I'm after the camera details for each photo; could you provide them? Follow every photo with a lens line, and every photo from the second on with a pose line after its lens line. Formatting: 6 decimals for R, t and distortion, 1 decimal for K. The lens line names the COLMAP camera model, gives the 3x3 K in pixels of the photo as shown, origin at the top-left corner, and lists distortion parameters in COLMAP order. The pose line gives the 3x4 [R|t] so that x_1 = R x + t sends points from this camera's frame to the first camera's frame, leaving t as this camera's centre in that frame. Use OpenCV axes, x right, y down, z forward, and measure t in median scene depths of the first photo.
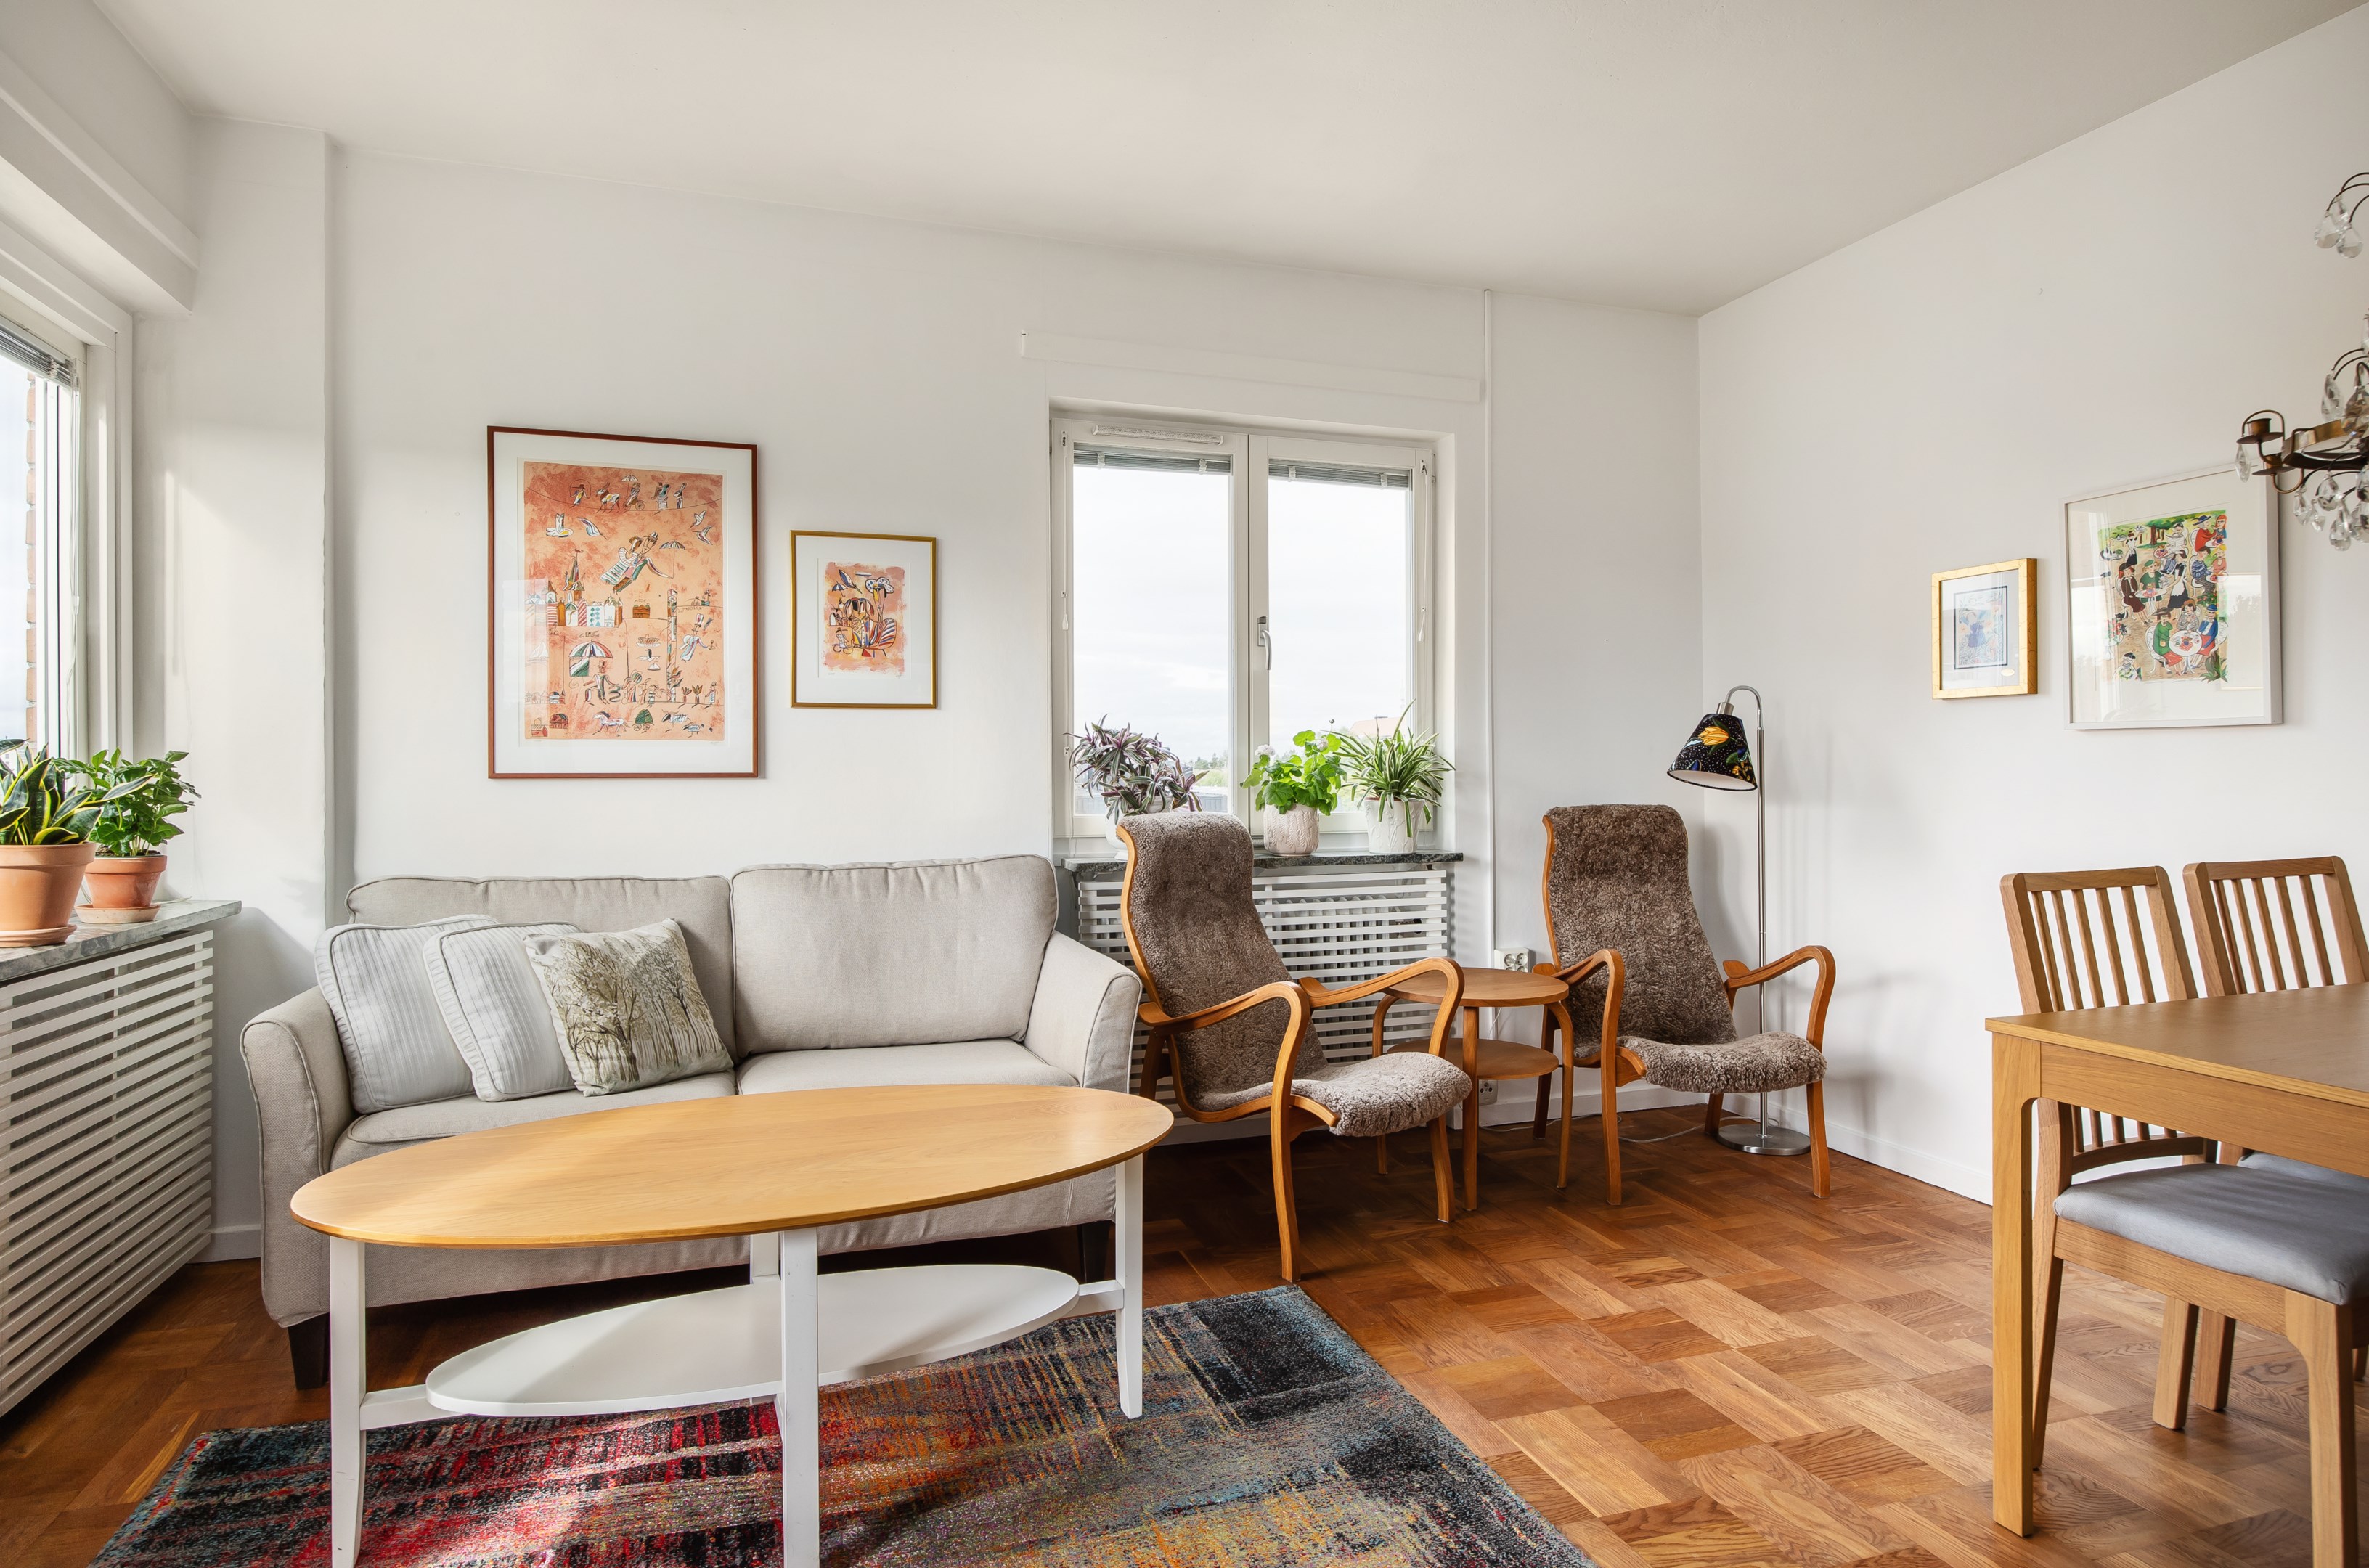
lens RADIAL K [[1310.6, 0, 1172.8], [0, 1310.6, 769.7], [0, 0, 1]] dist [-0.002273, 0.000773]
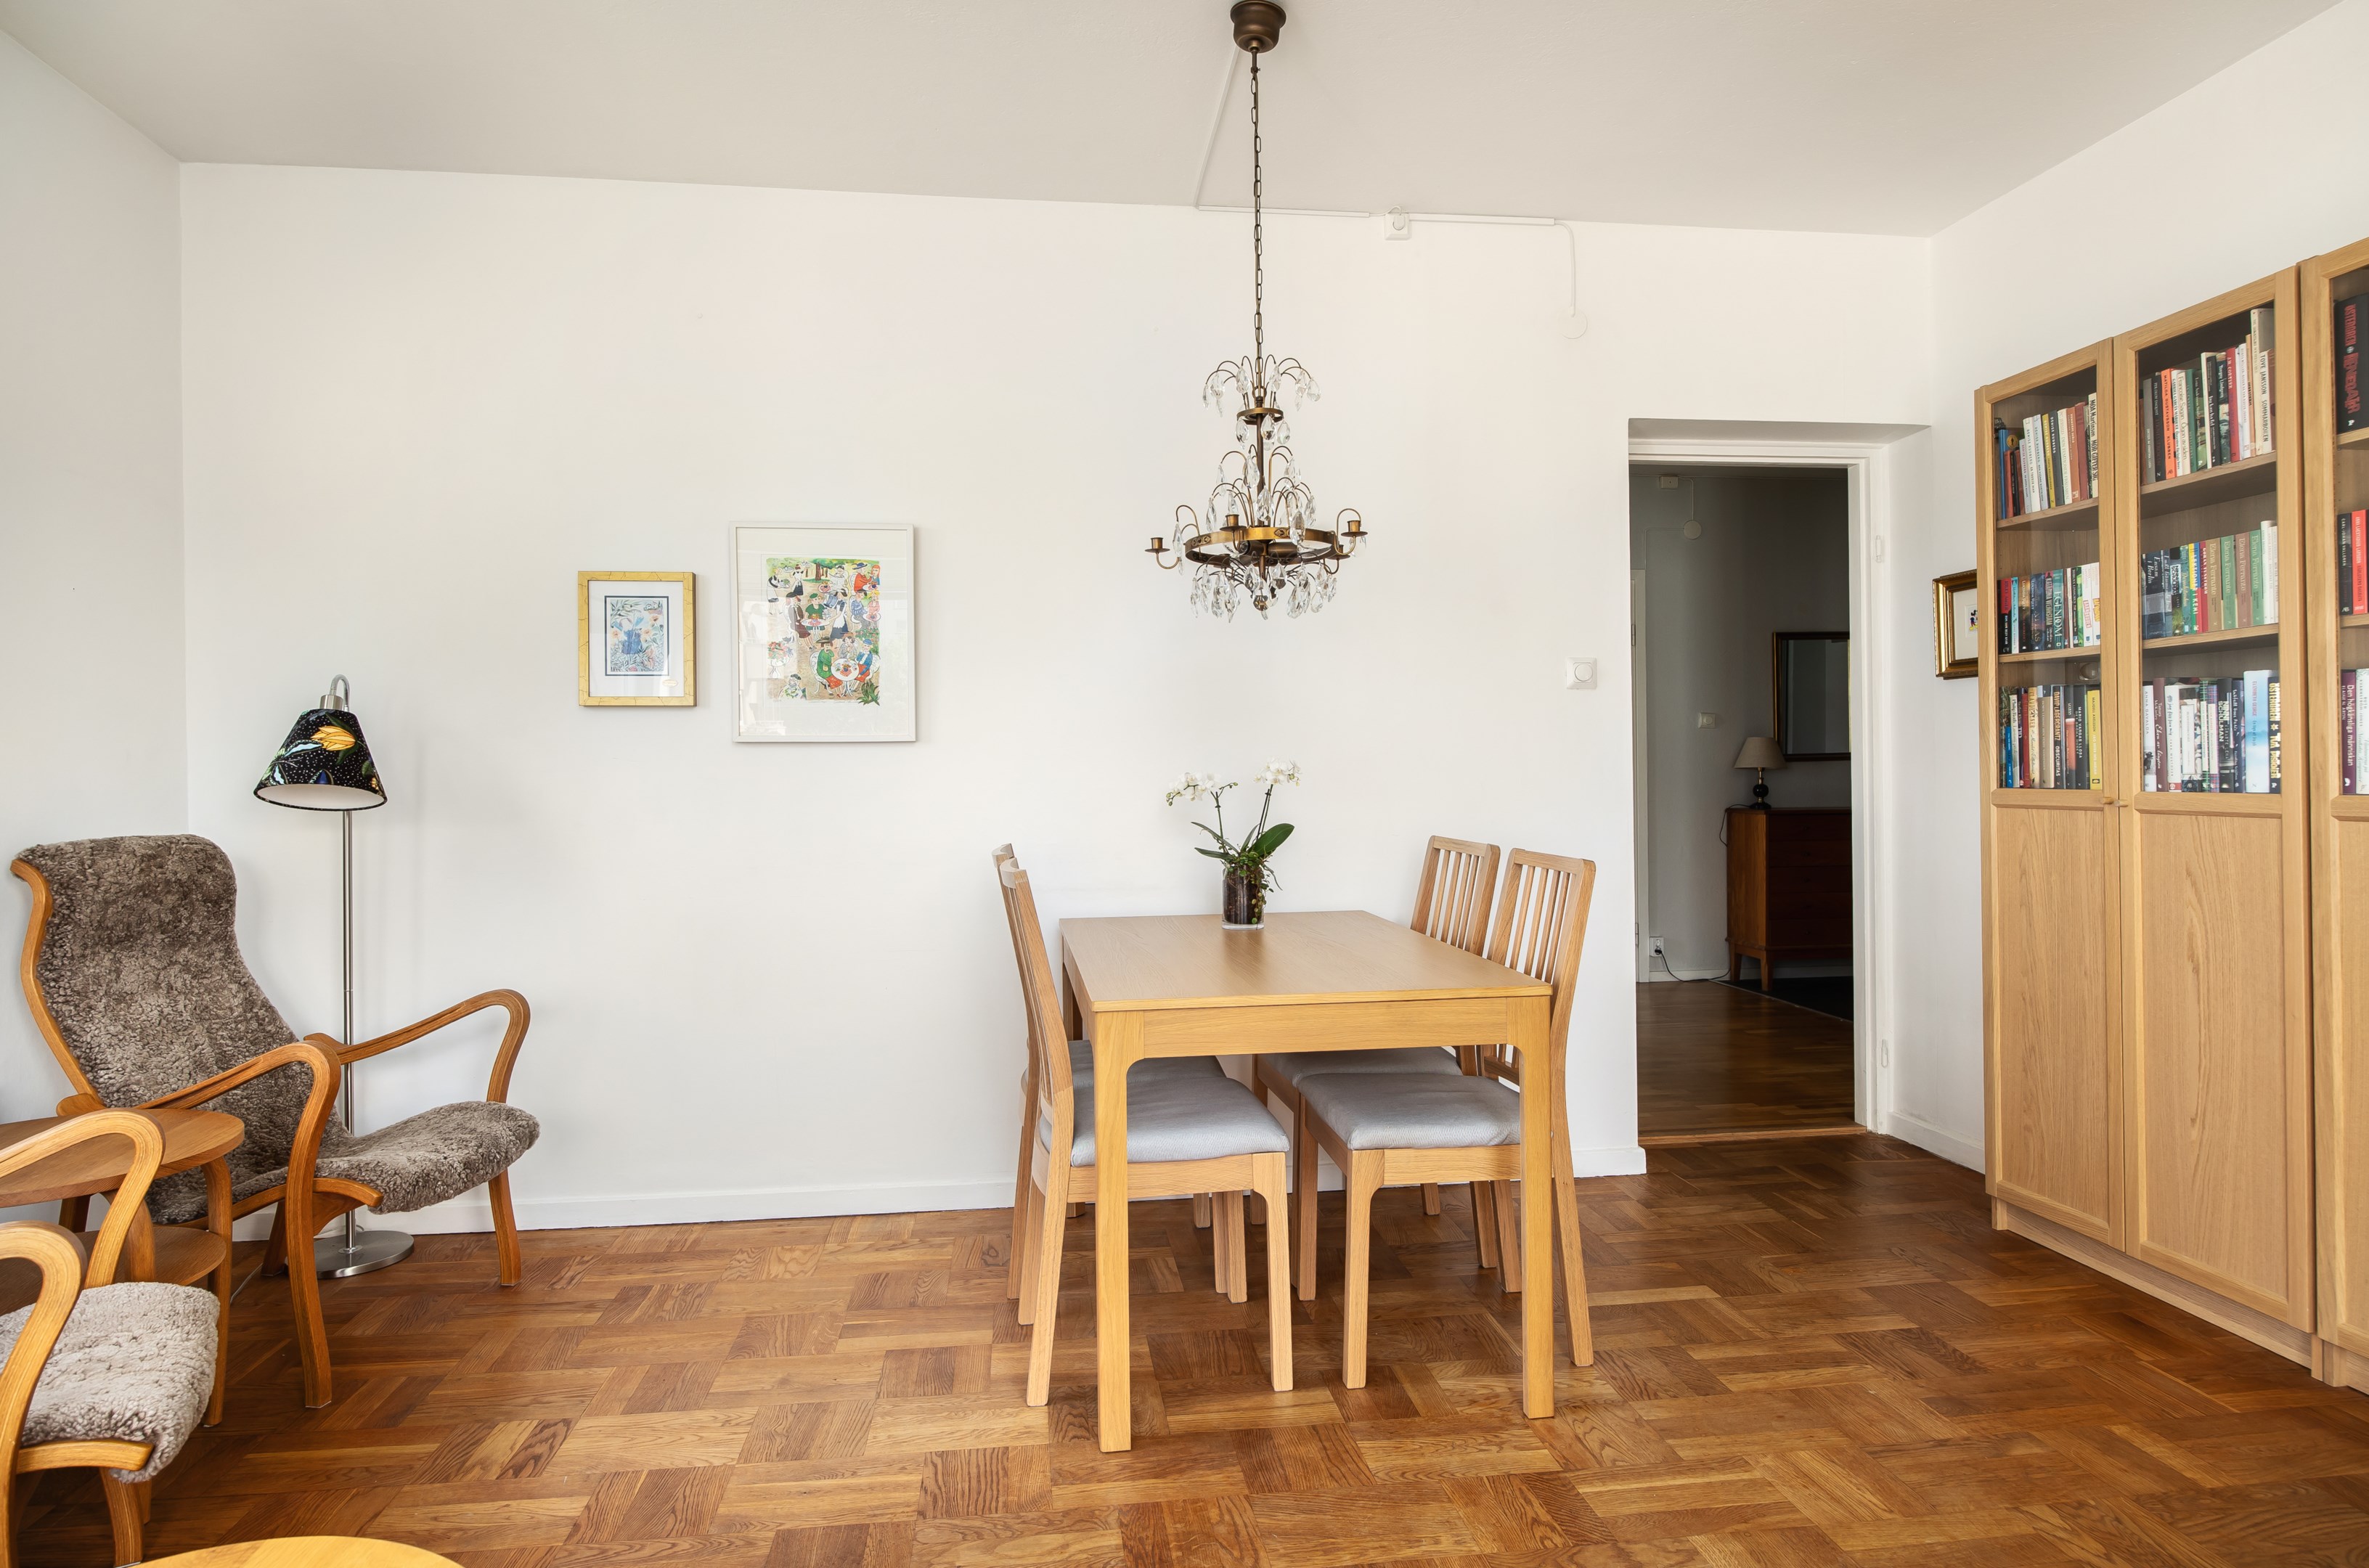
lens RADIAL K [[1310.6, 0, 1172.8], [0, 1310.6, 769.7], [0, 0, 1]] dist [-0.002273, 0.000773]
pose [[0.190937, 0.005906, 0.981585, -0.273645], [0.009635, 0.999922, -0.007891, 0.003371], [-0.981555, 0.010964, 0.190865, 0.438460]]
